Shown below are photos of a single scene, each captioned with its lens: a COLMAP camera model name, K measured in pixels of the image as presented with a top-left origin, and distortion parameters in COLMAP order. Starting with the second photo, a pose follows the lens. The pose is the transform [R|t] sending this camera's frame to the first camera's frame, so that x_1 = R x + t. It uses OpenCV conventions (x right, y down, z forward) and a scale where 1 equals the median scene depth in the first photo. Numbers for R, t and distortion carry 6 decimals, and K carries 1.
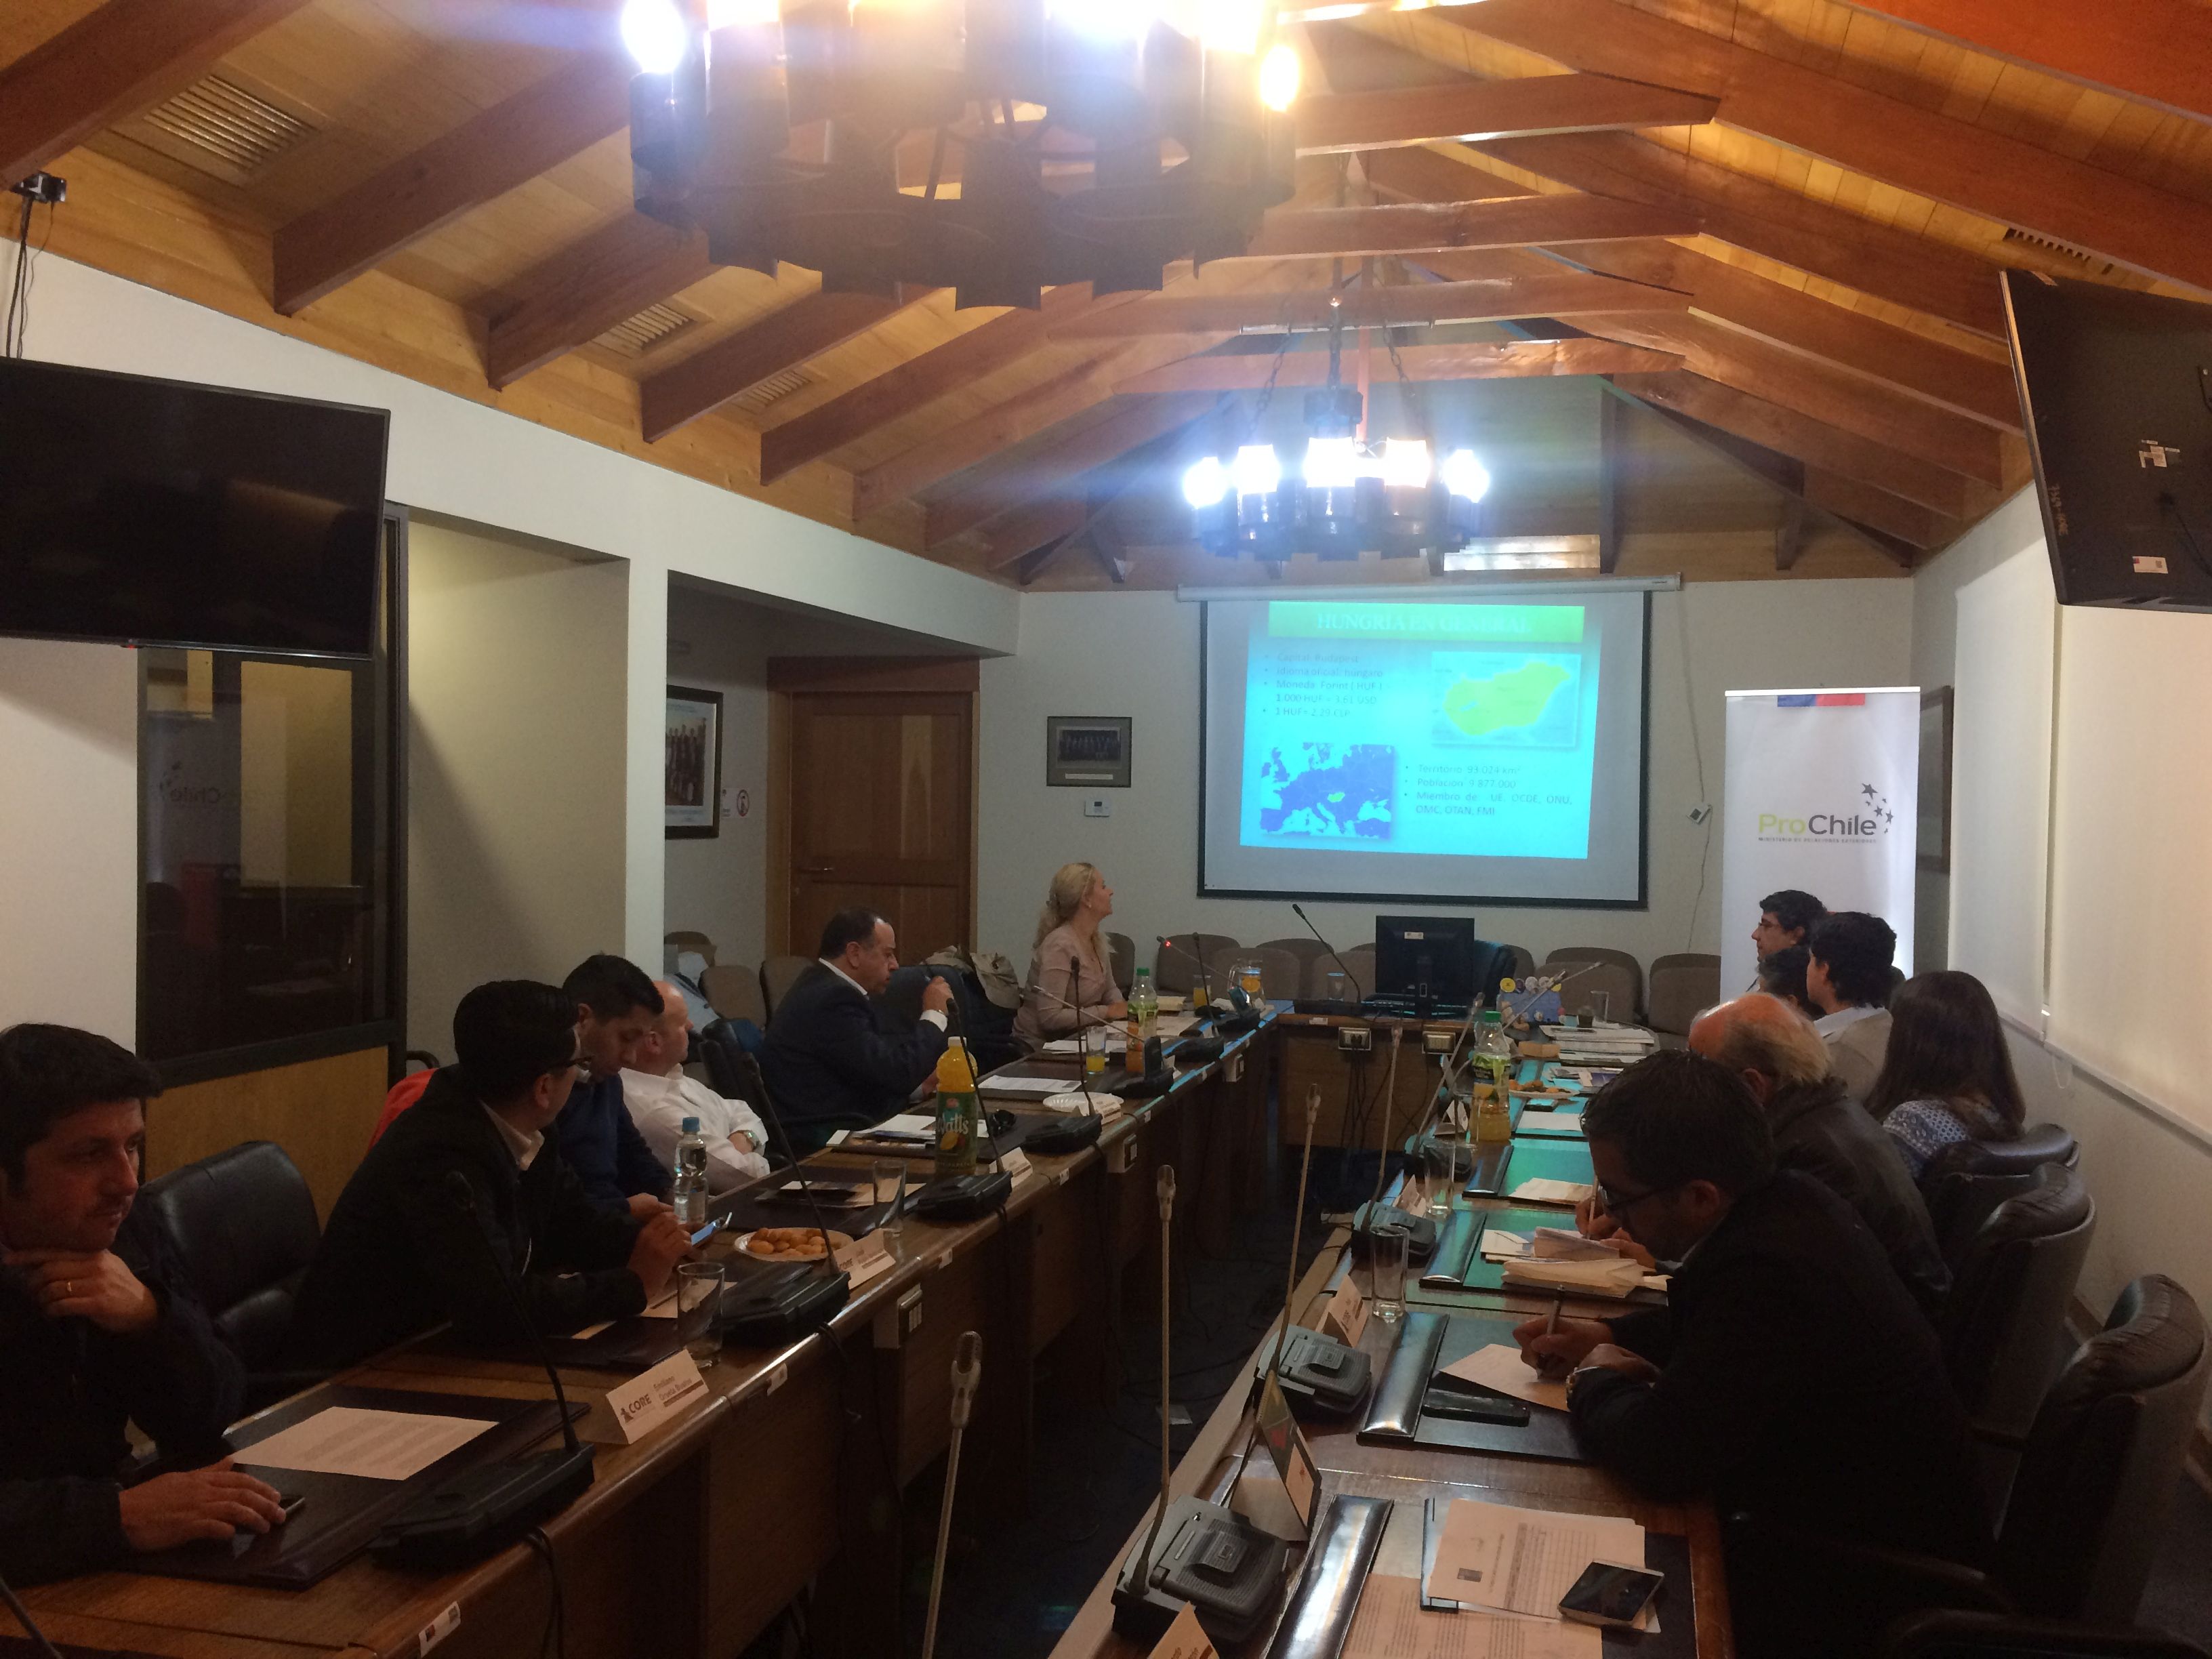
lens RADIAL K [[1886.6, 0, 1105.4], [0, 1886.6, 832.2], [0, 0, 1]] dist [0.048582, -0.012861]
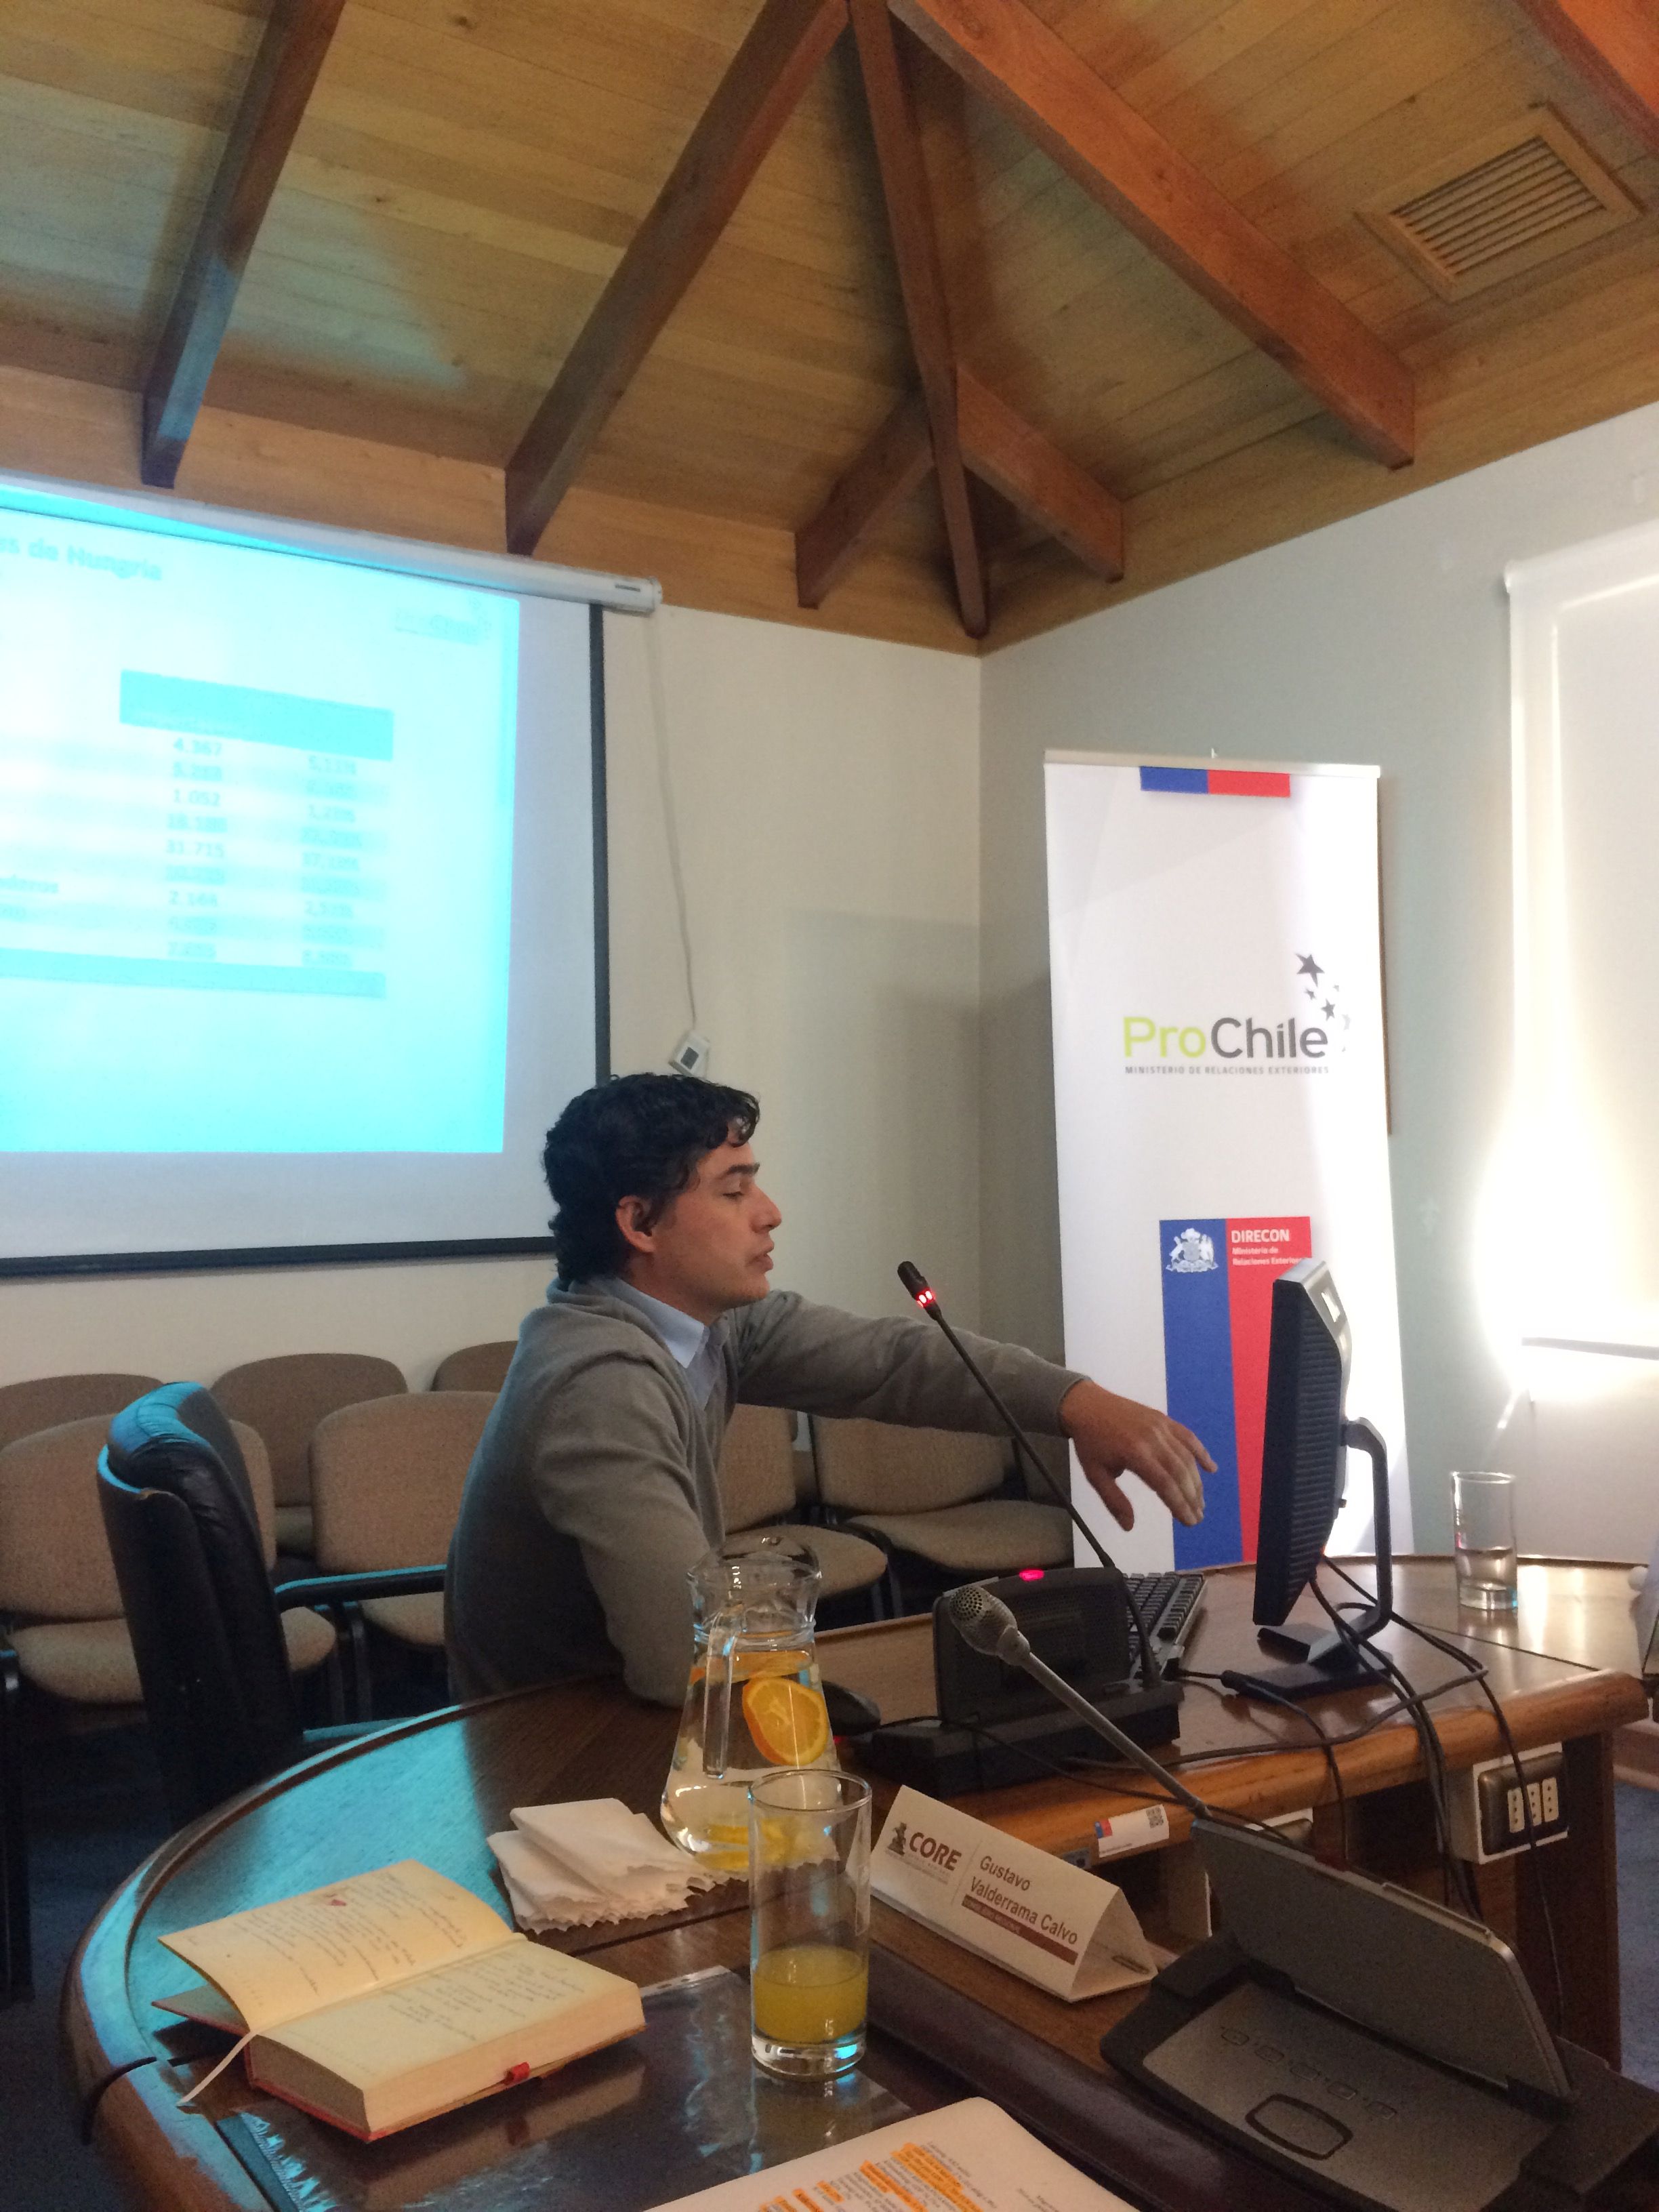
lens RADIAL K [[1886.6, 0, 834.9], [0, 1886.6, 1088.5], [0, 0, 1]] dist [0.048582, -0.012861]
pose [[0.665727, 0.005874, 0.746172, -0.038860], [0.036127, 0.998543, -0.040093, 0.019658], [-0.745320, 0.053648, 0.664545, 0.609417]]
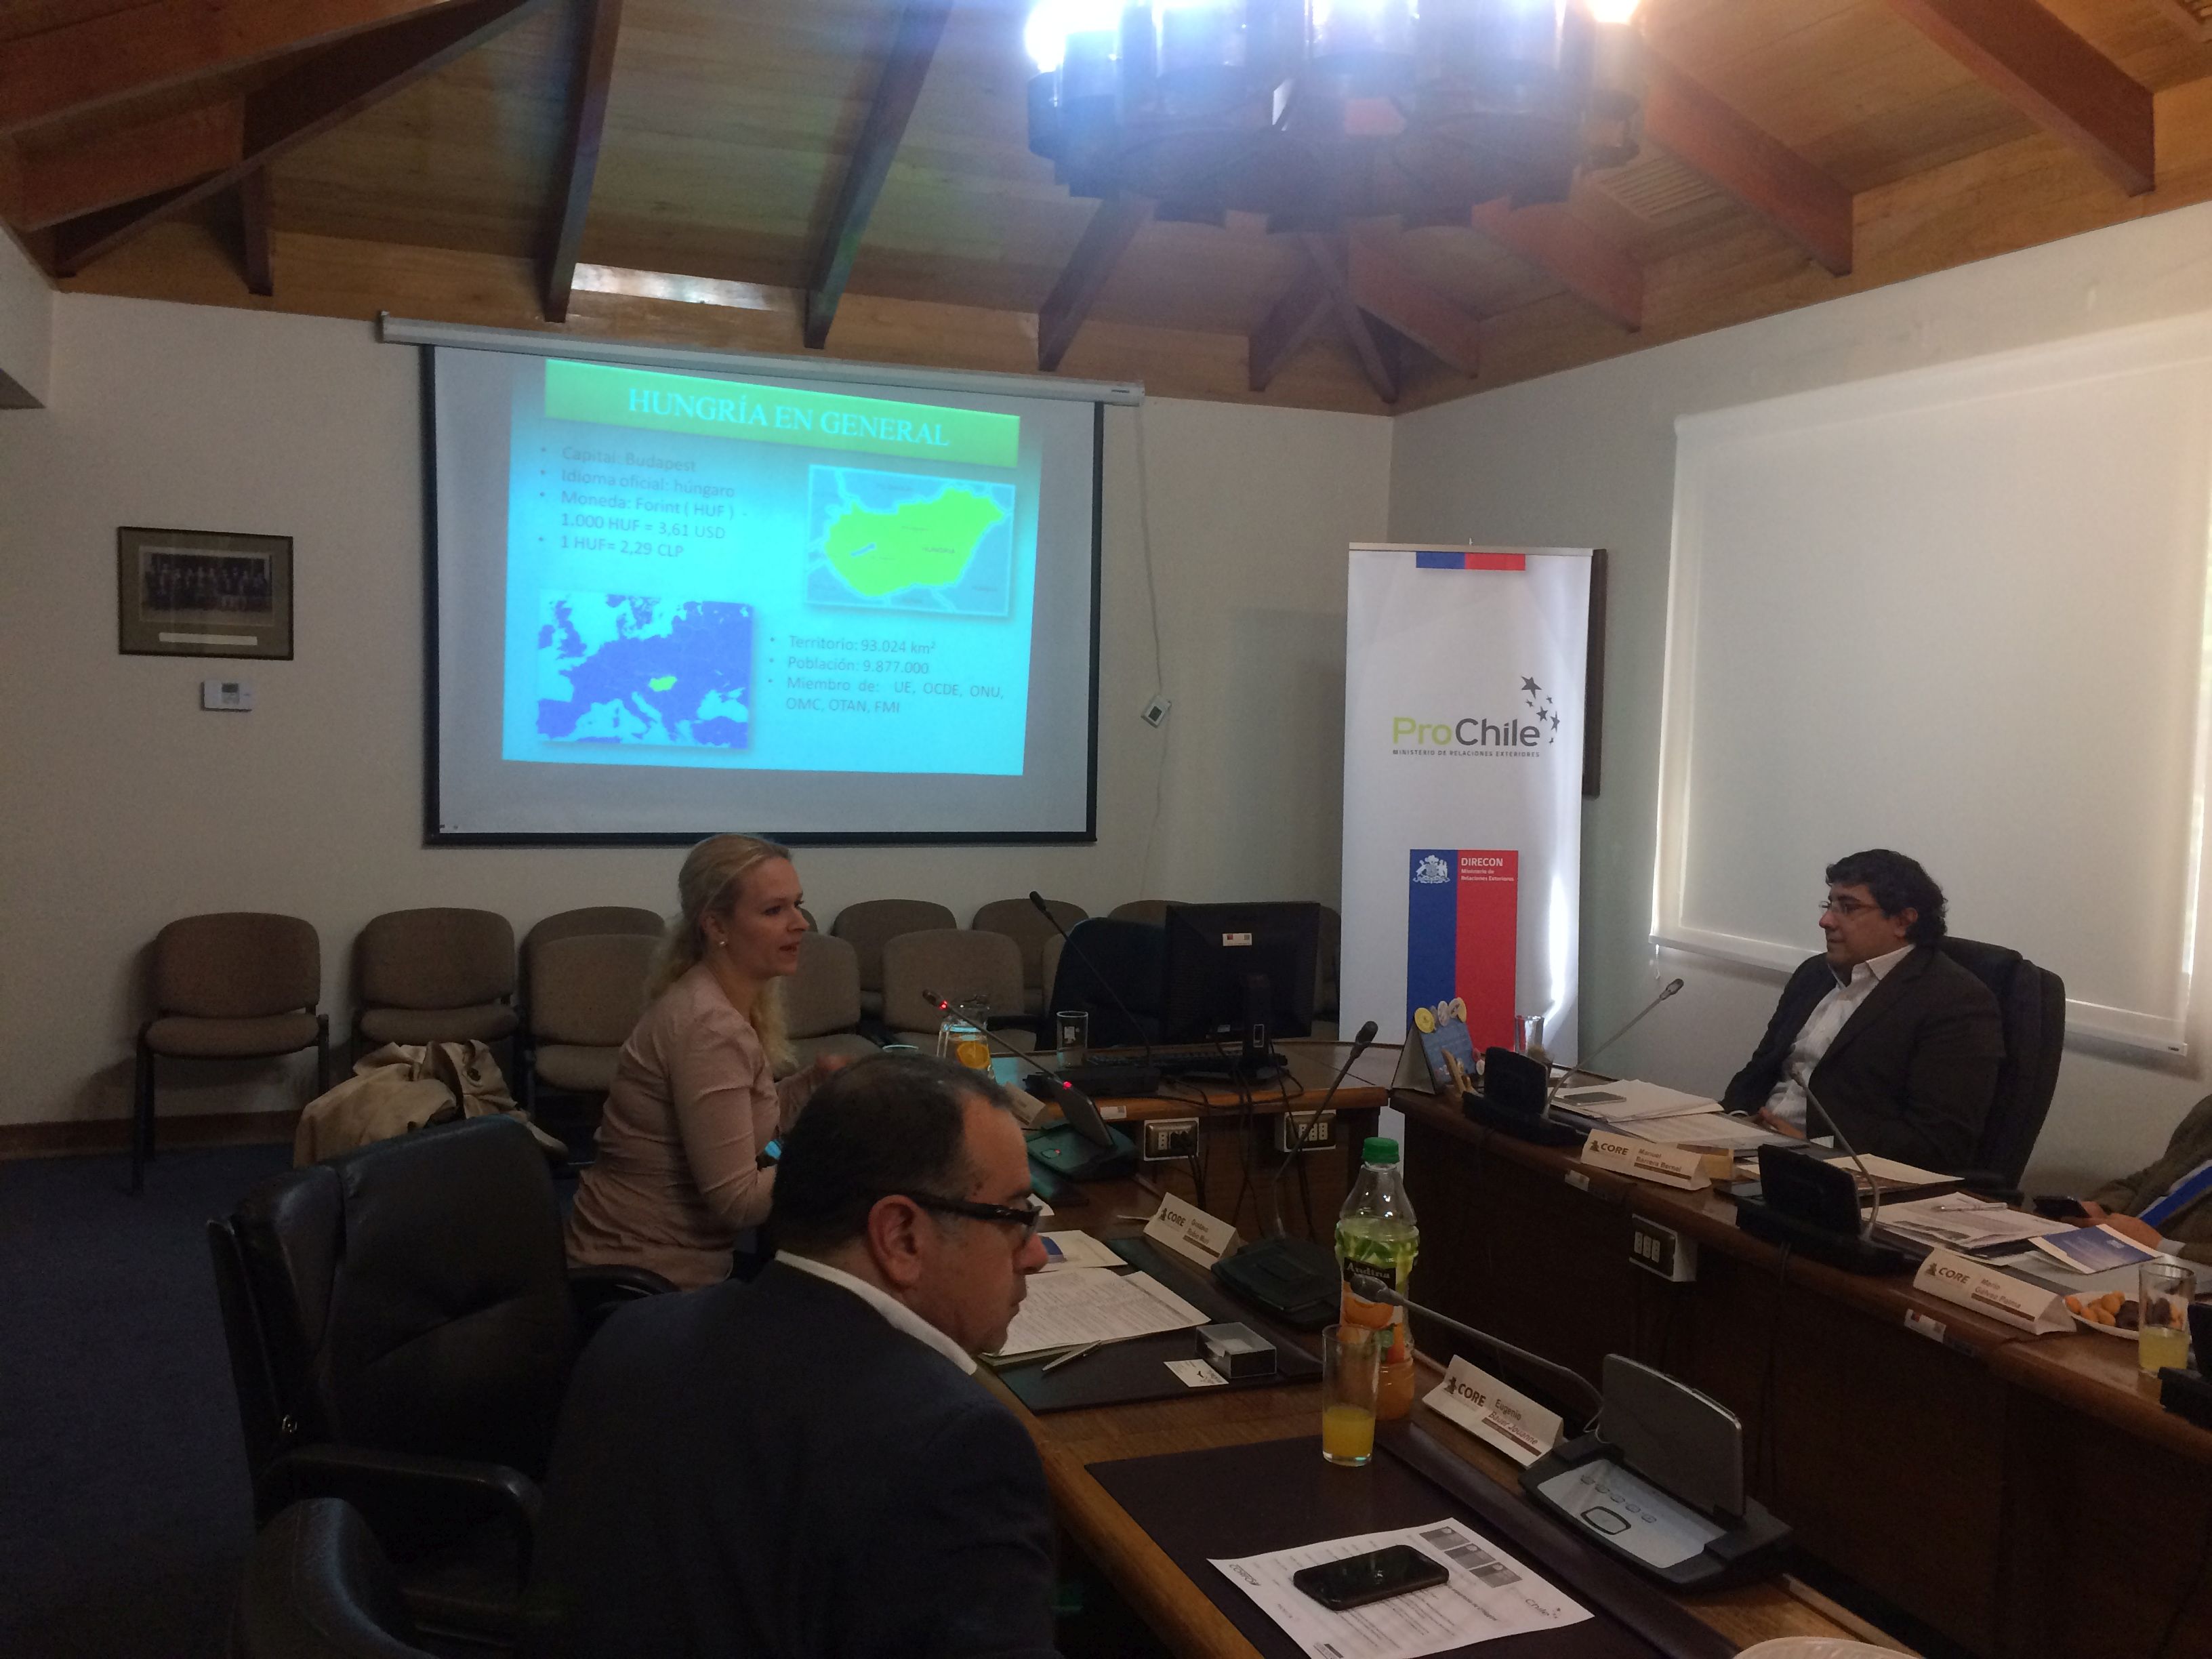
lens RADIAL K [[1886.6, 0, 1107.7], [0, 1886.6, 828.1], [0, 0, 1]] dist [0.048582, -0.012861]
pose [[0.807195, -0.032238, 0.589404, -0.135213], [-0.002606, 0.998303, 0.058172, -0.007290], [-0.590280, -0.048492, 0.805741, 0.396650]]
